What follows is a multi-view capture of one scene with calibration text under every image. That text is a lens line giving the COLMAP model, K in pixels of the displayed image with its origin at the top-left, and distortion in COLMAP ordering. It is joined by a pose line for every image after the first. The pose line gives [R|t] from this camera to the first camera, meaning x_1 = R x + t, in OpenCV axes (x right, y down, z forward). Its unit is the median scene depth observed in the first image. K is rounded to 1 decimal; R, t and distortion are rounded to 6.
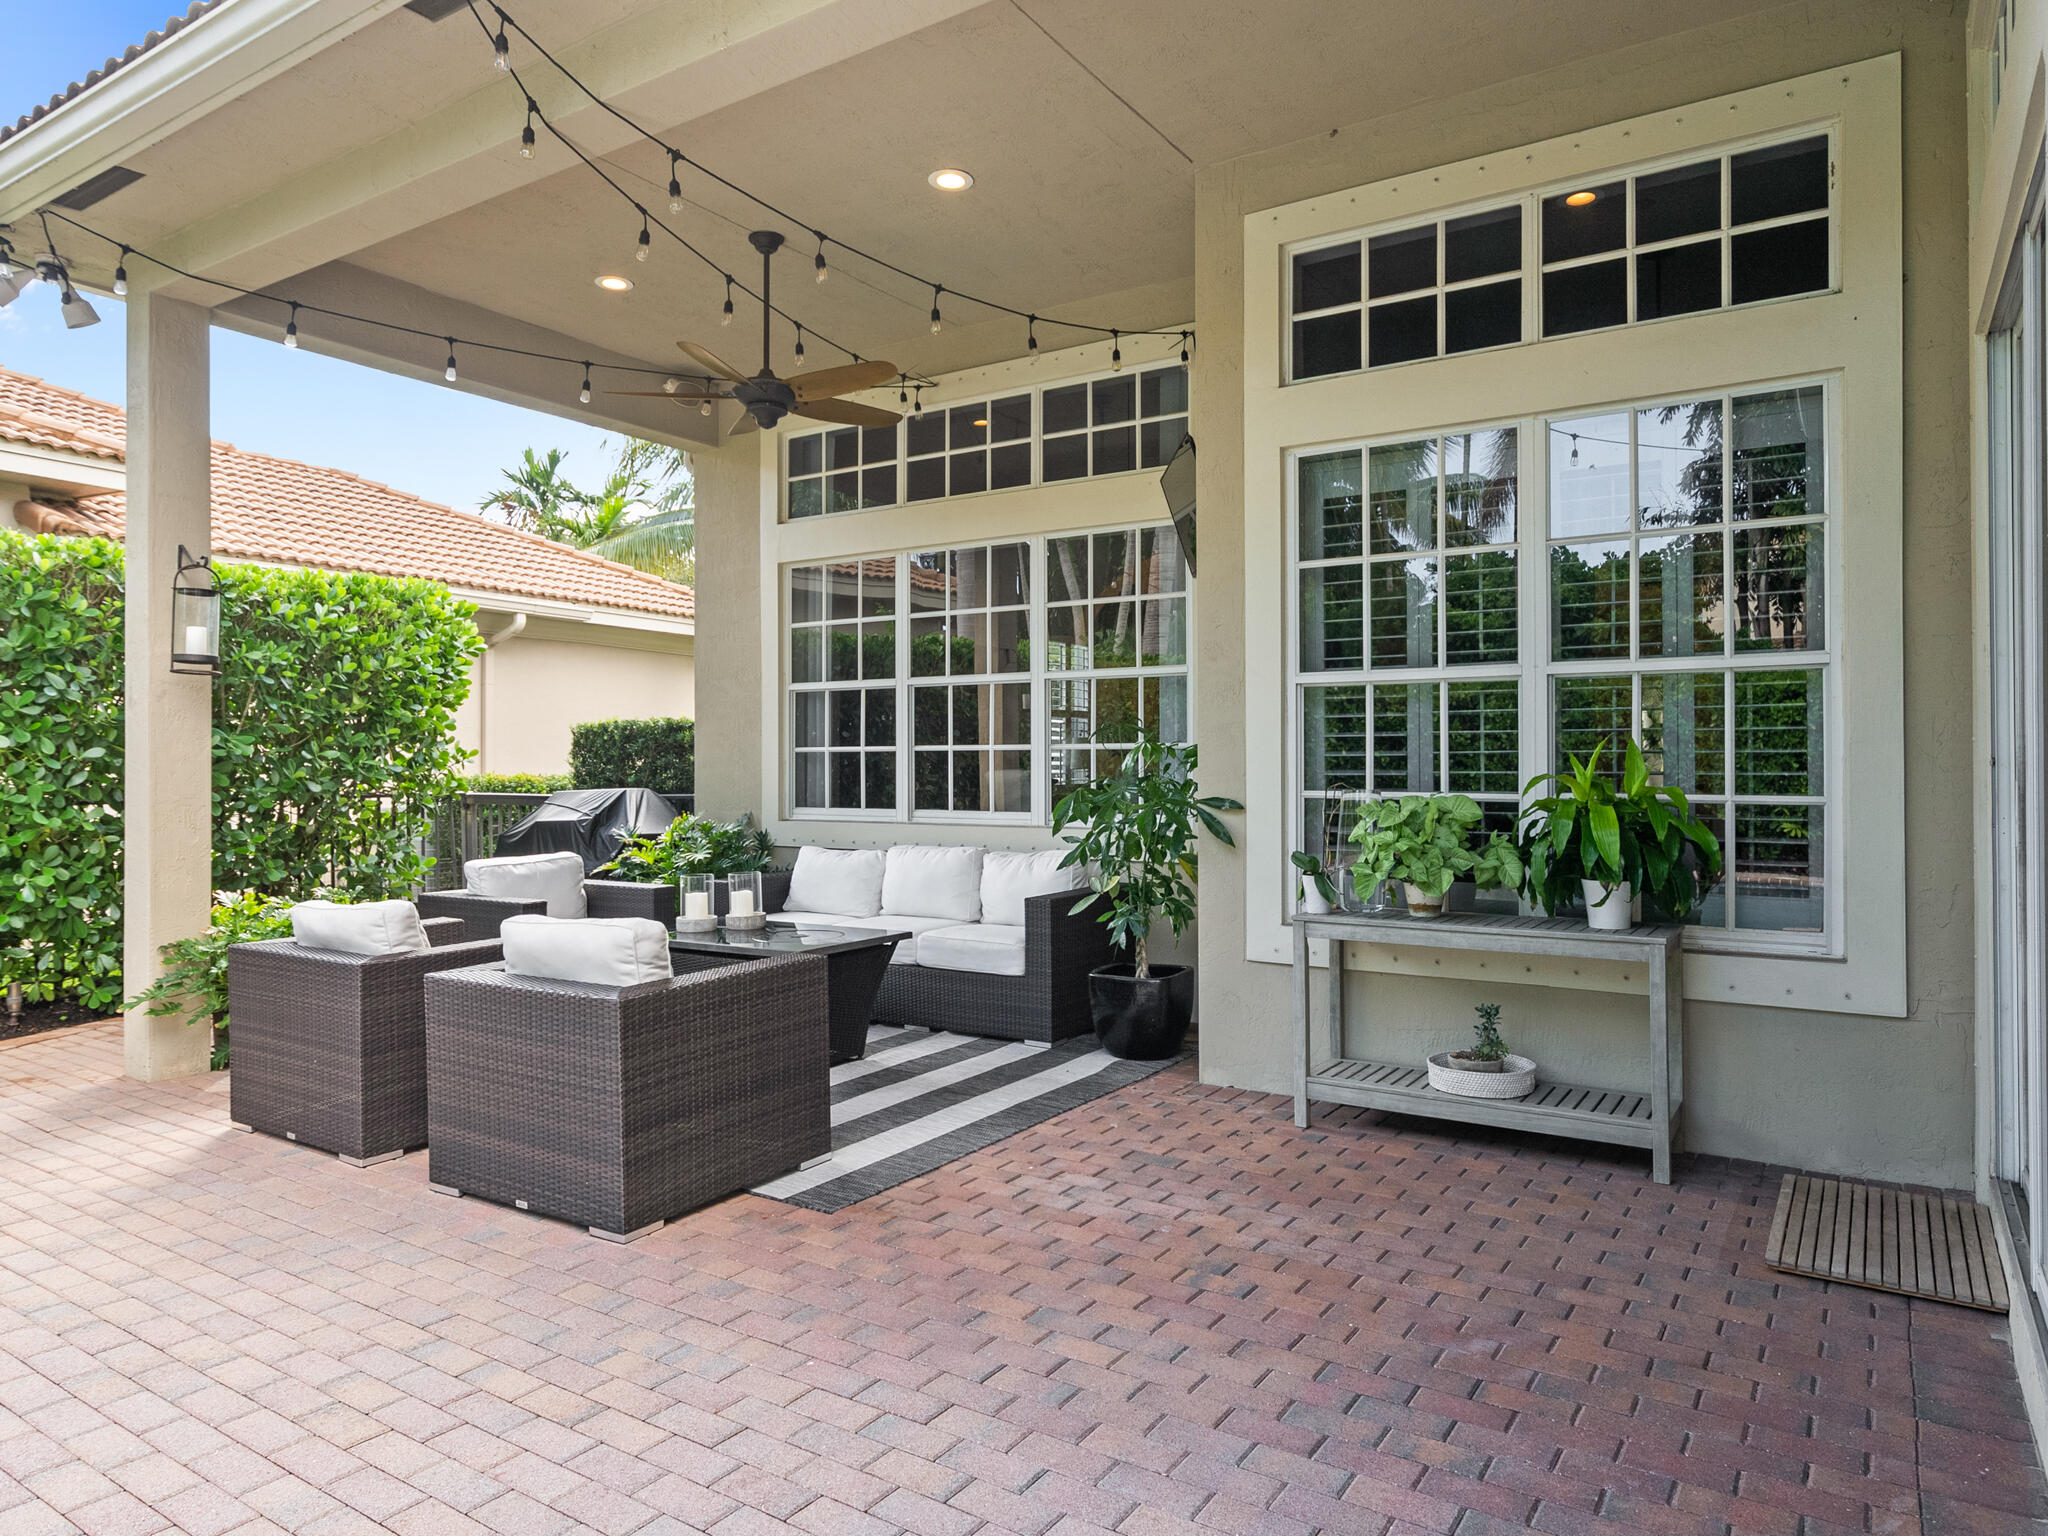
lens RADIAL K [[1291.8, 0, 1023.5], [0, 1291.8, 726.0], [0, 0, 1]] dist [0.006151, 0.001876]
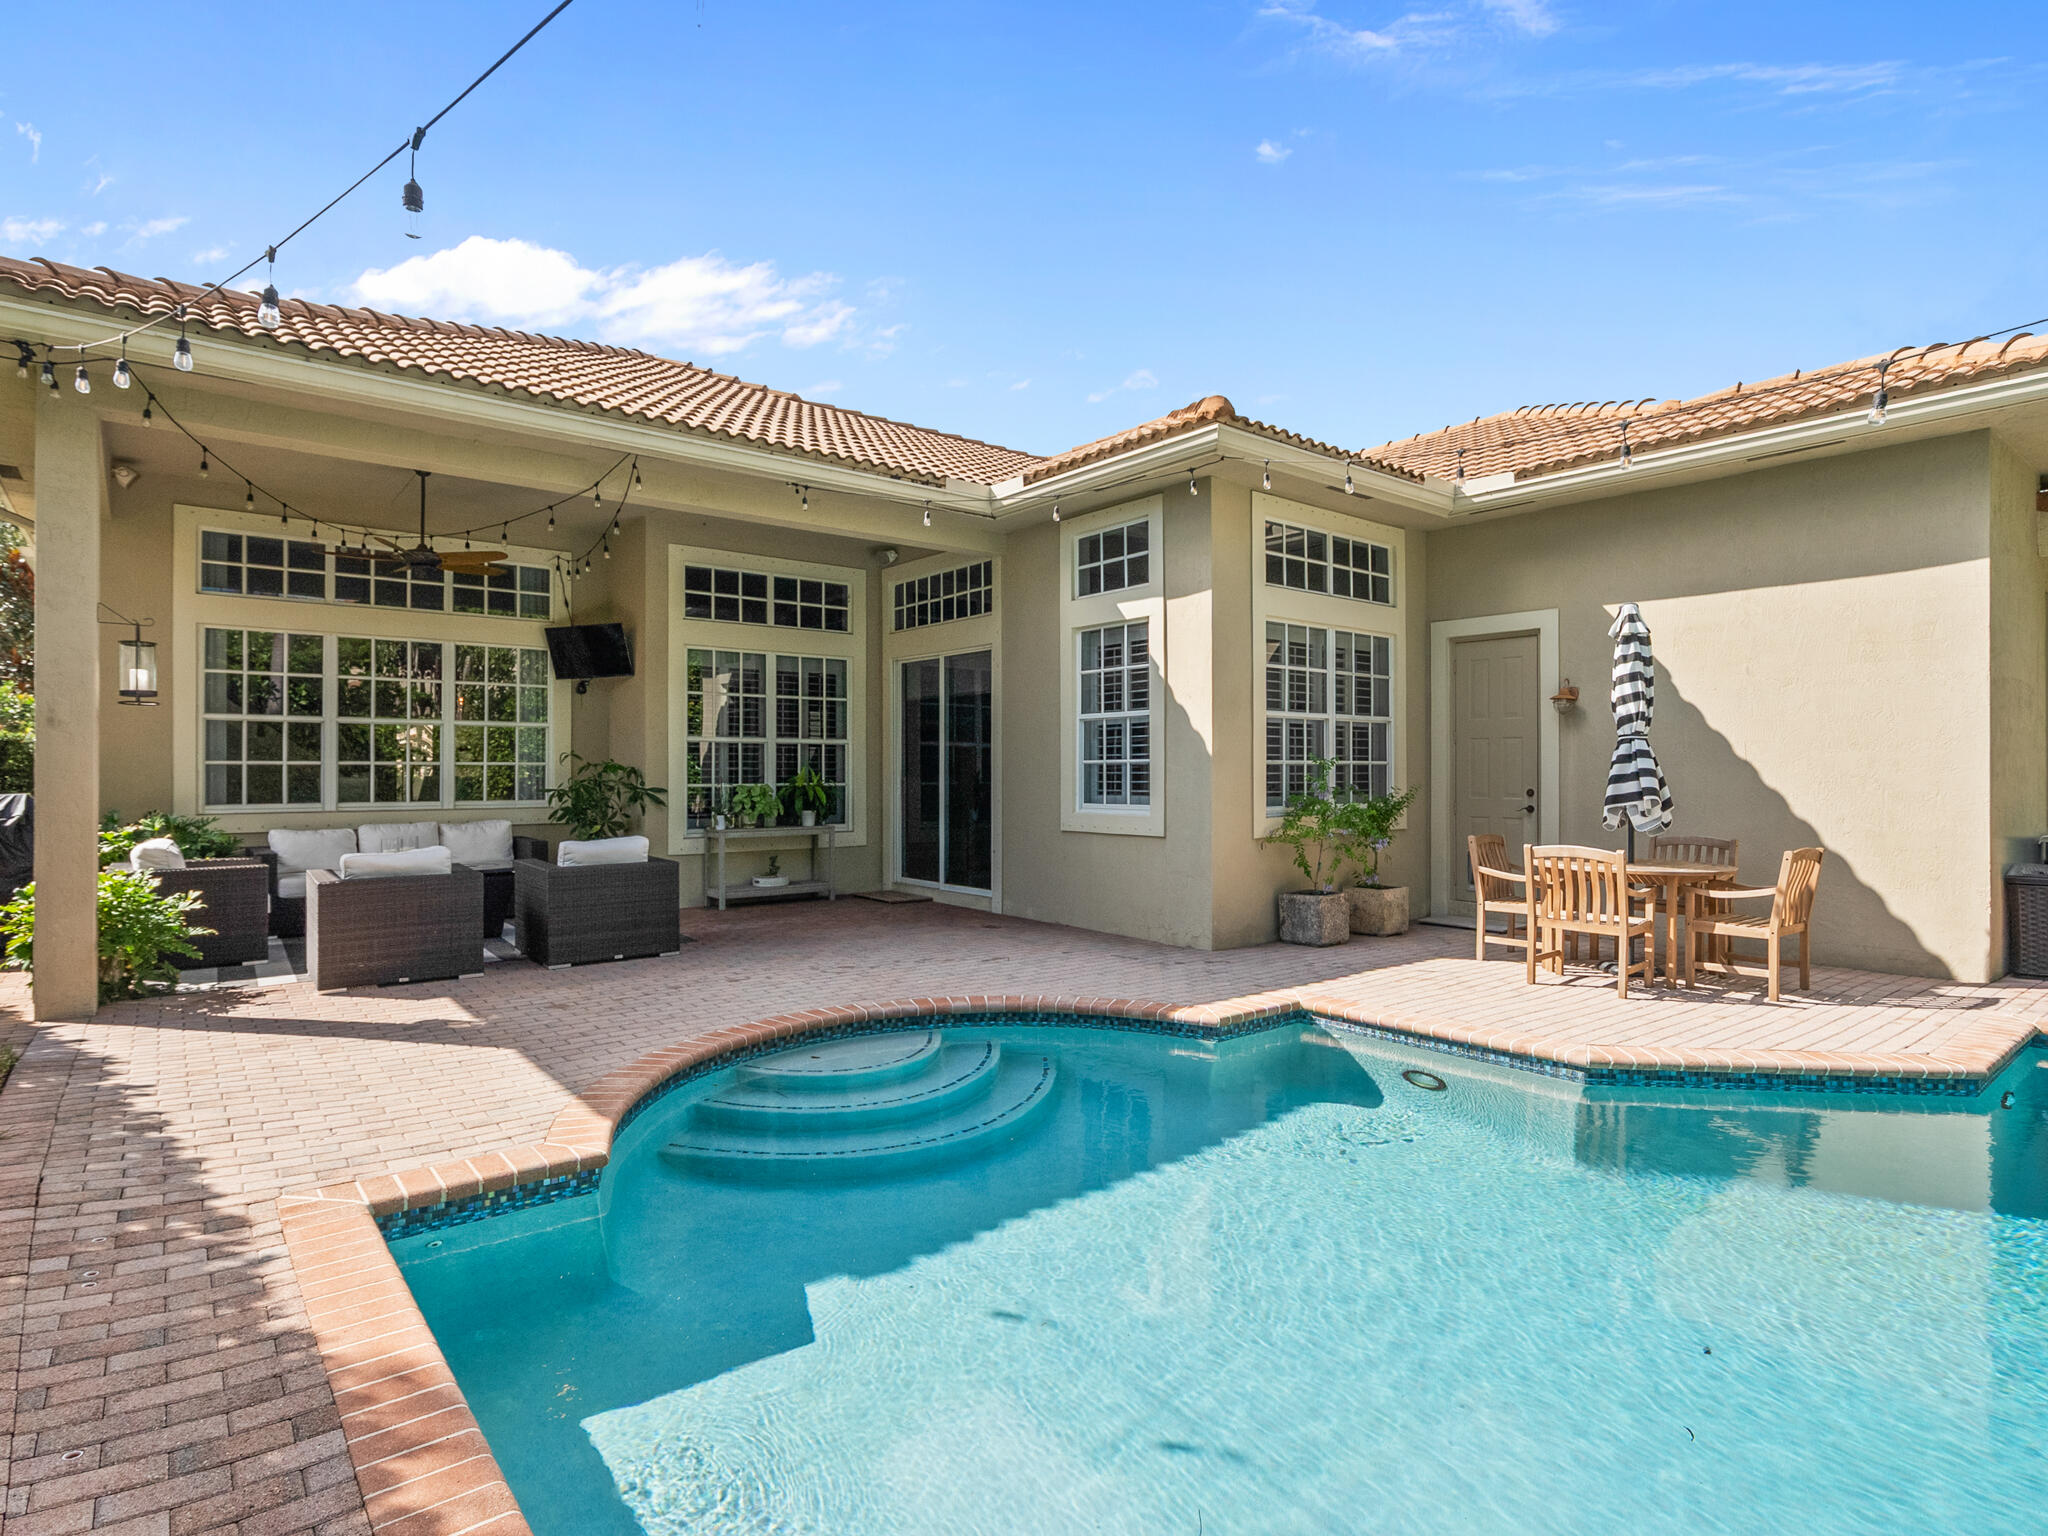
lens RADIAL K [[1090.3, 0, 1023.5], [0, 1090.3, 761.9], [0, 0, 1]] dist [0.000975, 0.000484]
pose [[0.299274, 0.005039, 0.954154, -1.137175], [-0.029746, 0.999549, 0.004051, -0.014175], [-0.953703, -0.029594, 0.299289, -0.172524]]
